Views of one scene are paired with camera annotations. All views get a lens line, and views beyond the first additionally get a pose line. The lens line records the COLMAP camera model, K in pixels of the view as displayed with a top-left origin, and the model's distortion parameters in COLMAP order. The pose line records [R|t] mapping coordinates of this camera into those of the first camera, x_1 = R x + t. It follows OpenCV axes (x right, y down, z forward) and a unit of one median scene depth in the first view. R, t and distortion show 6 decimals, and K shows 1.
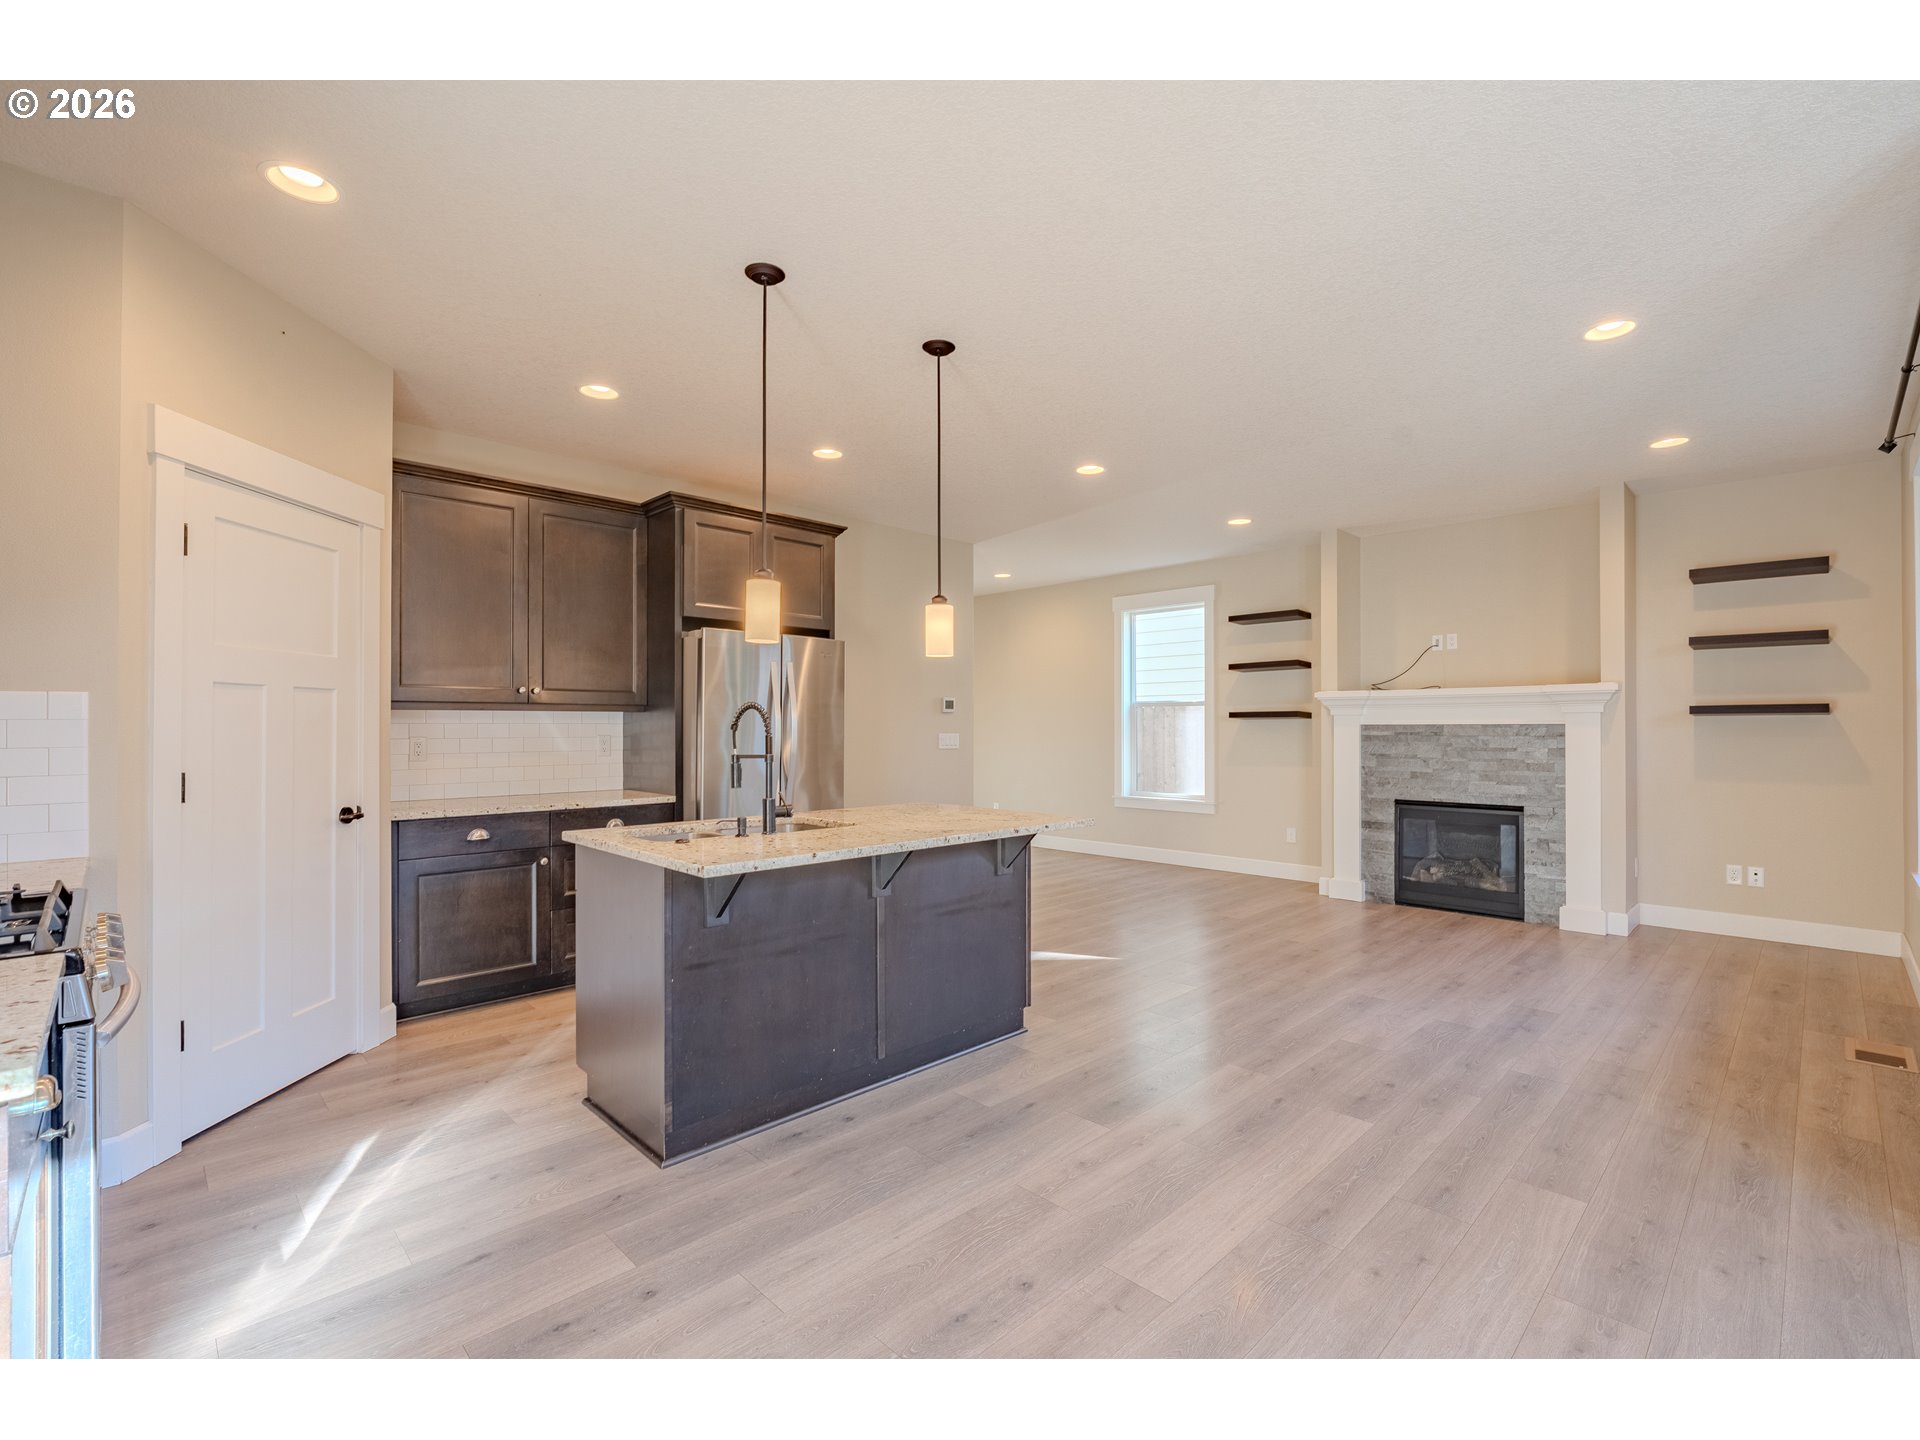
lens RADIAL K [[856.0, 0, 963.6], [0, 856.0, 719.5], [0, 0, 1]] dist [-0.005106, -0.000393]
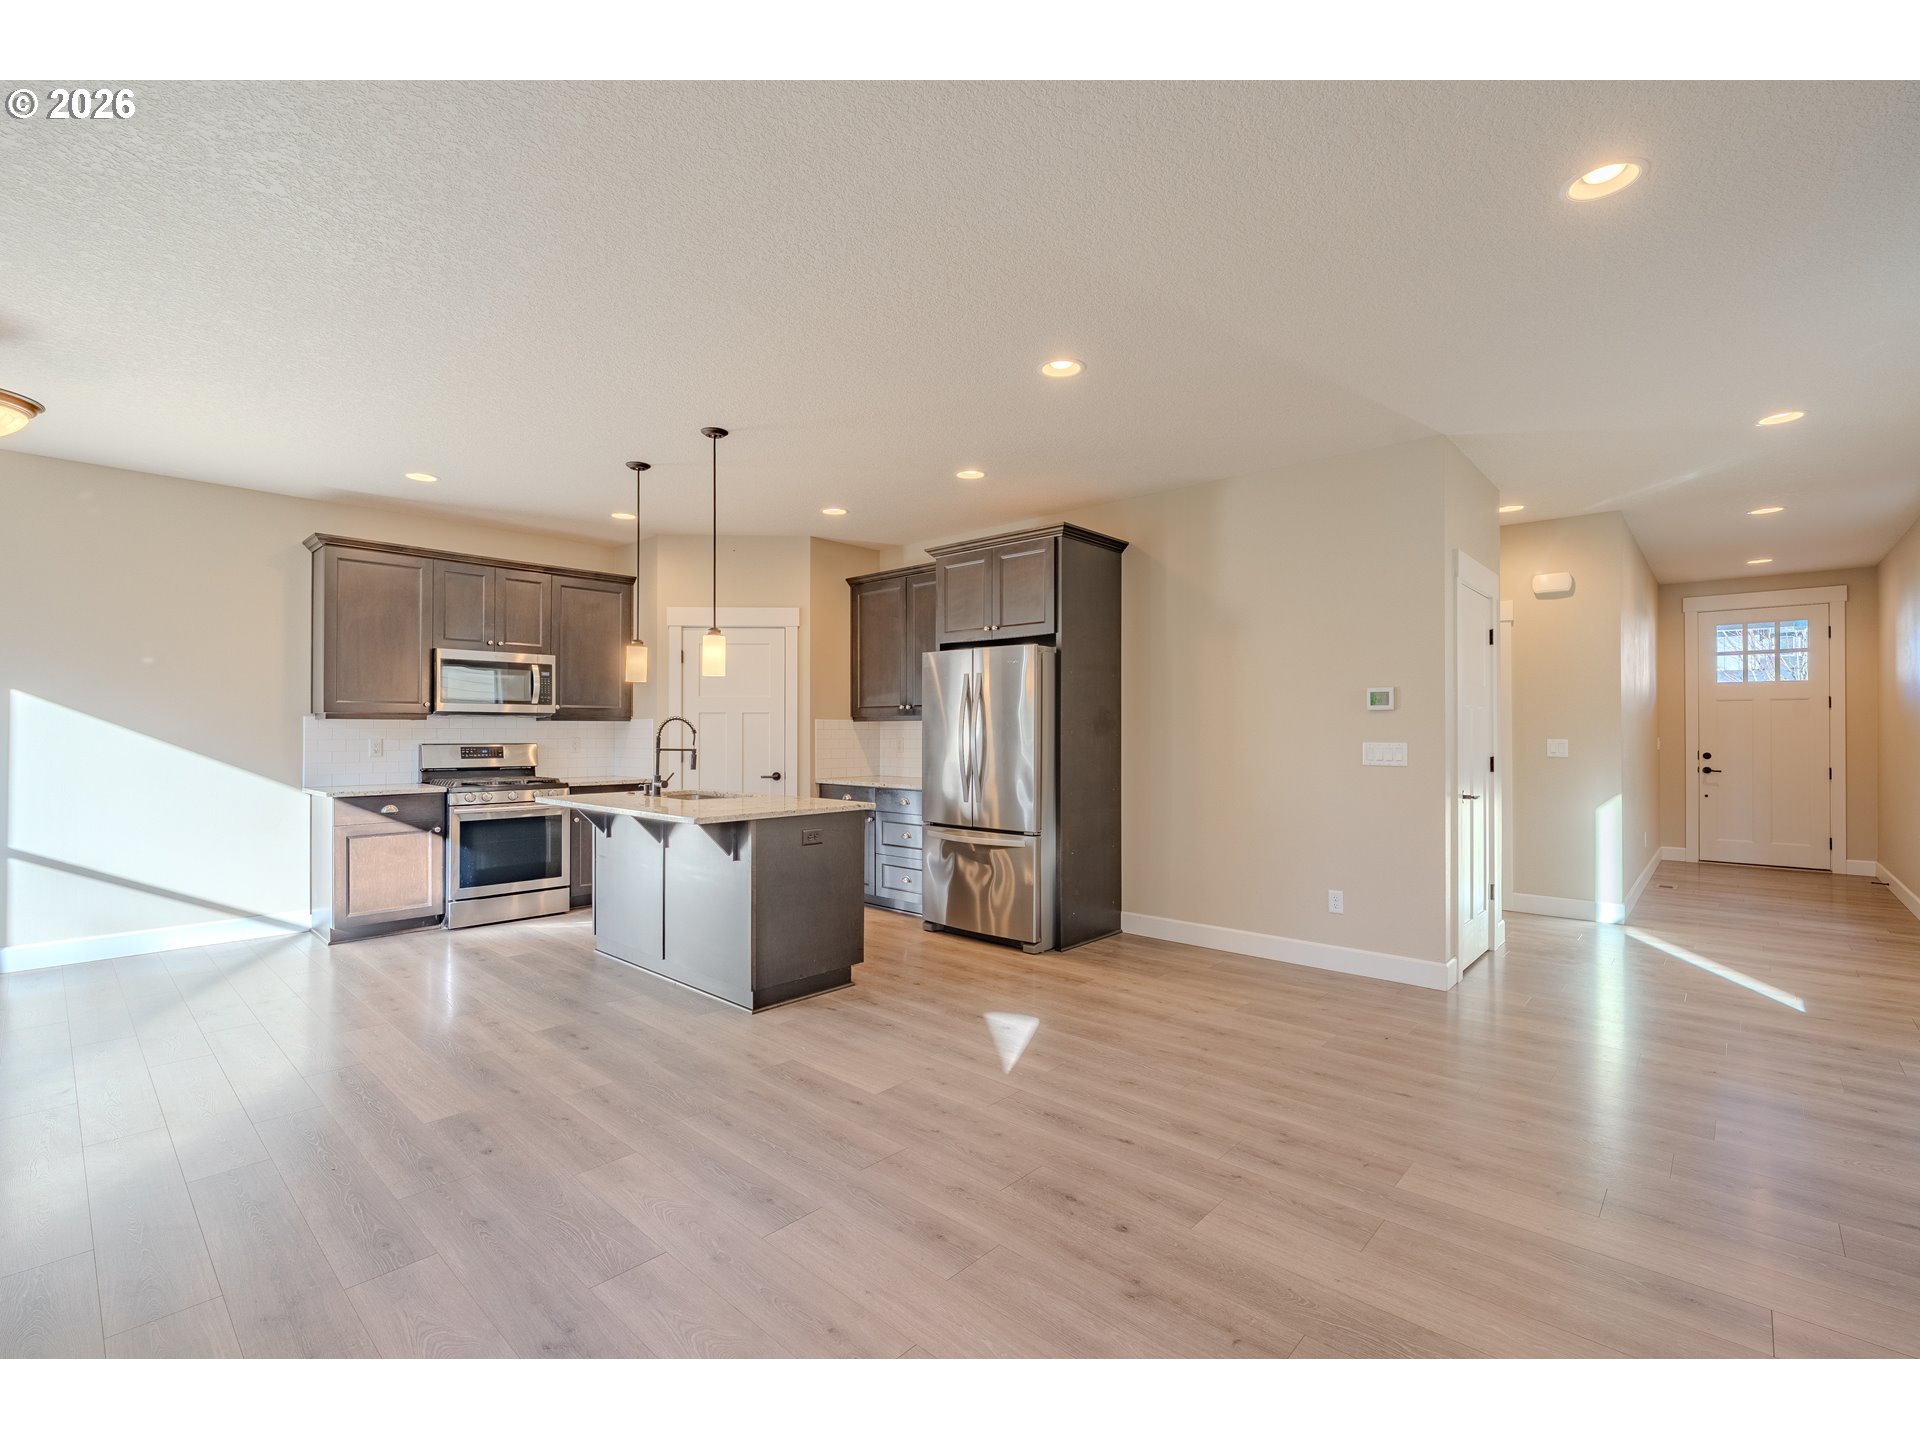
lens RADIAL K [[859.8, 0, 963.8], [0, 859.8, 725.9], [0, 0, 1]] dist [-0.004986, -0.001145]
pose [[0.047064, -0.006712, -0.998869, 0.757168], [0.007835, 0.999949, -0.006350, 0.006611], [0.998861, -0.007527, 0.047114, 0.788807]]
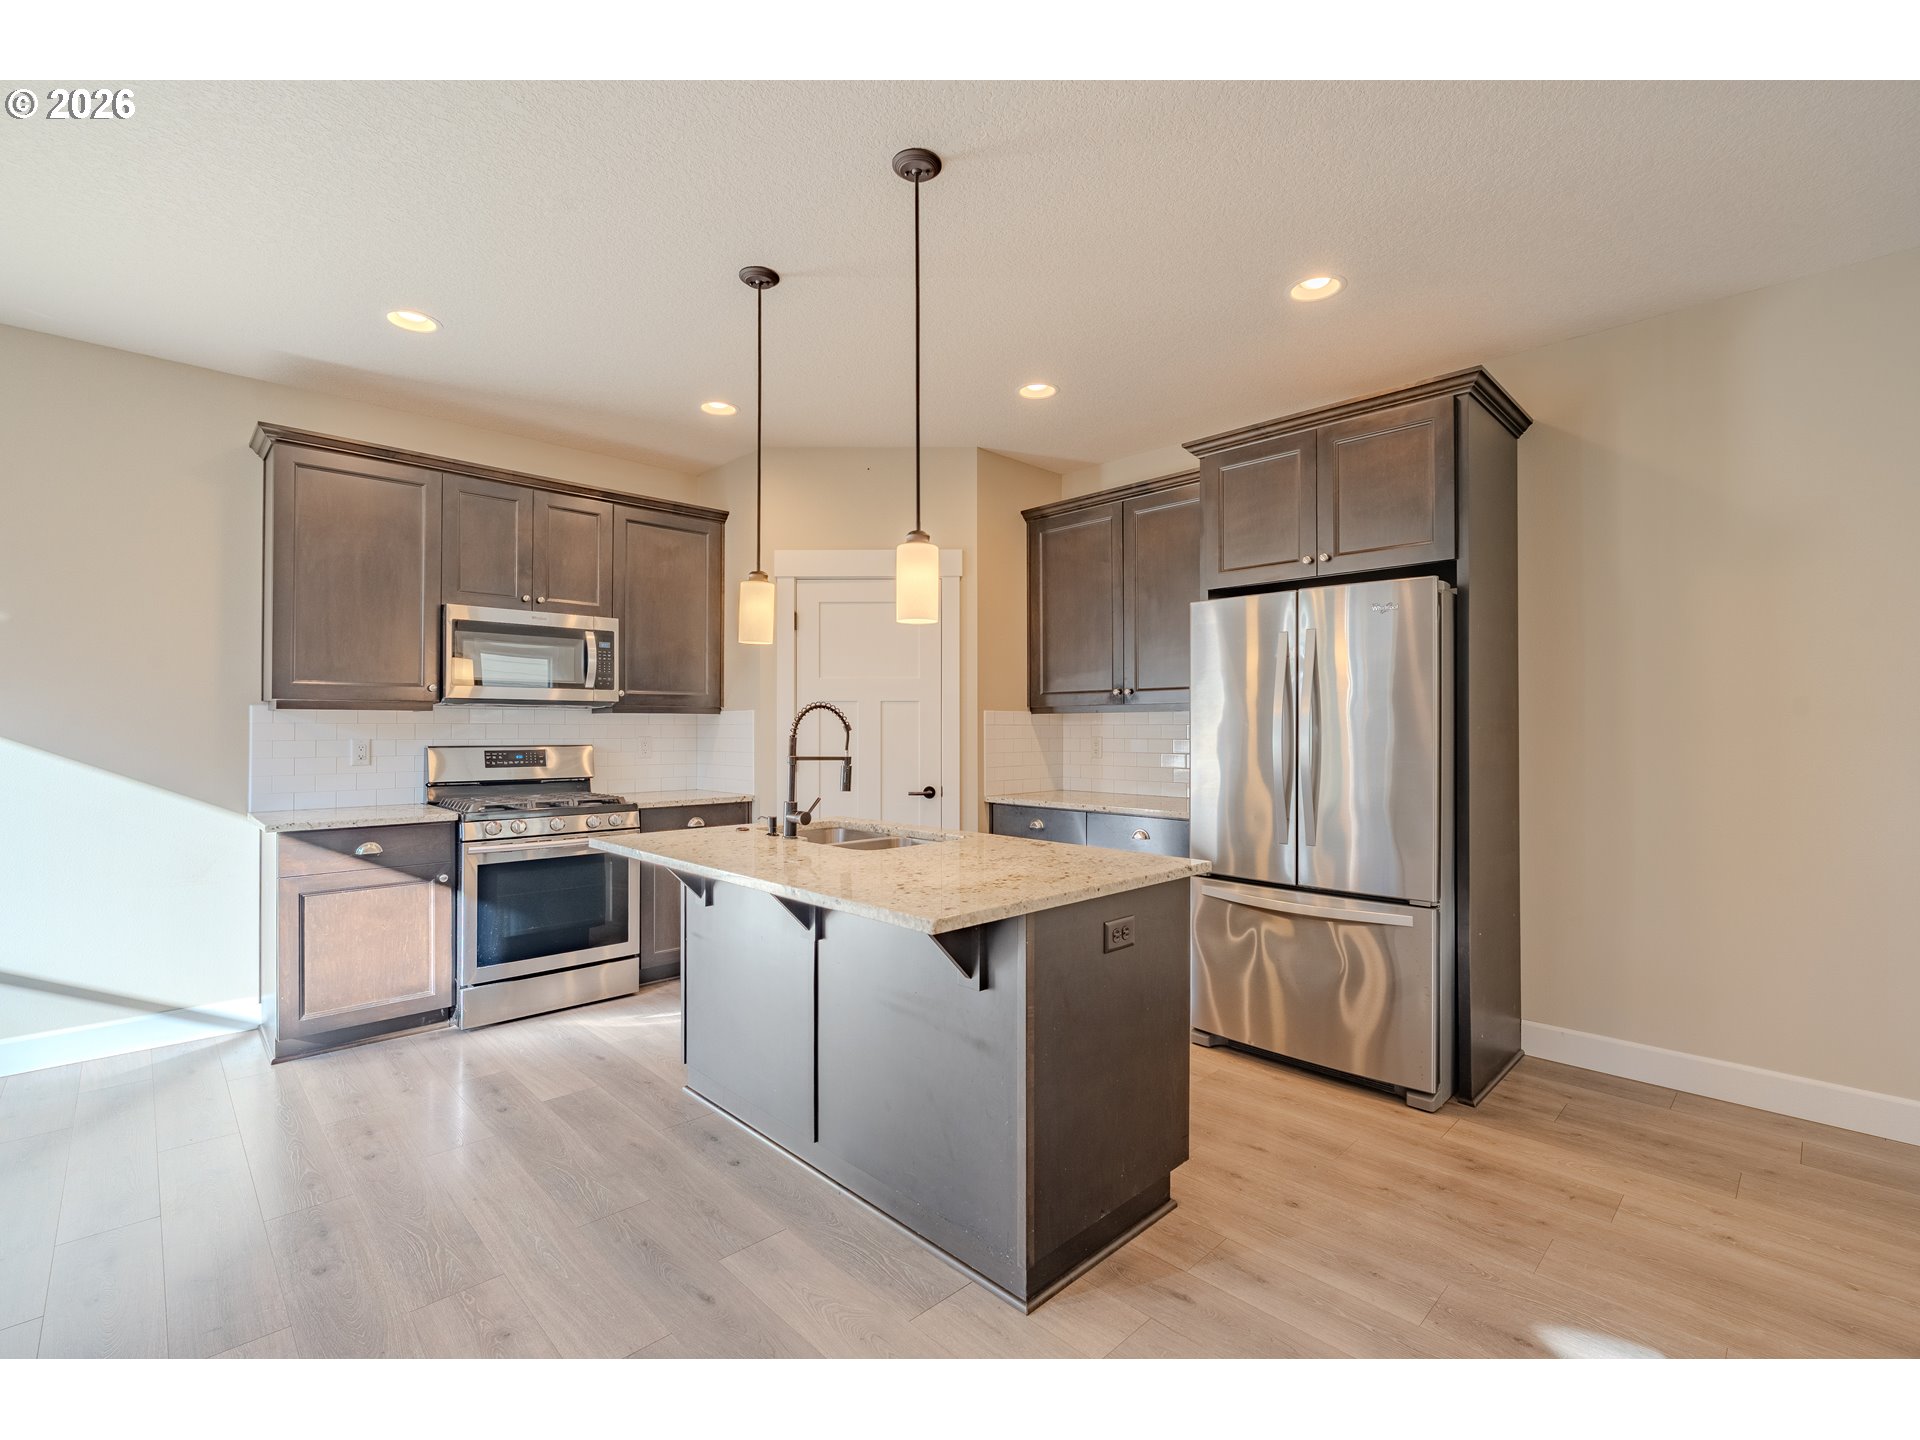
lens RADIAL K [[856.0, 0, 963.6], [0, 856.0, 719.5], [0, 0, 1]] dist [-0.005106, -0.000393]
pose [[-0.007490, -0.010377, -0.999918, 0.386136], [0.008816, 0.999907, -0.010443, 0.005660], [0.999933, -0.008893, -0.007398, 0.628009]]
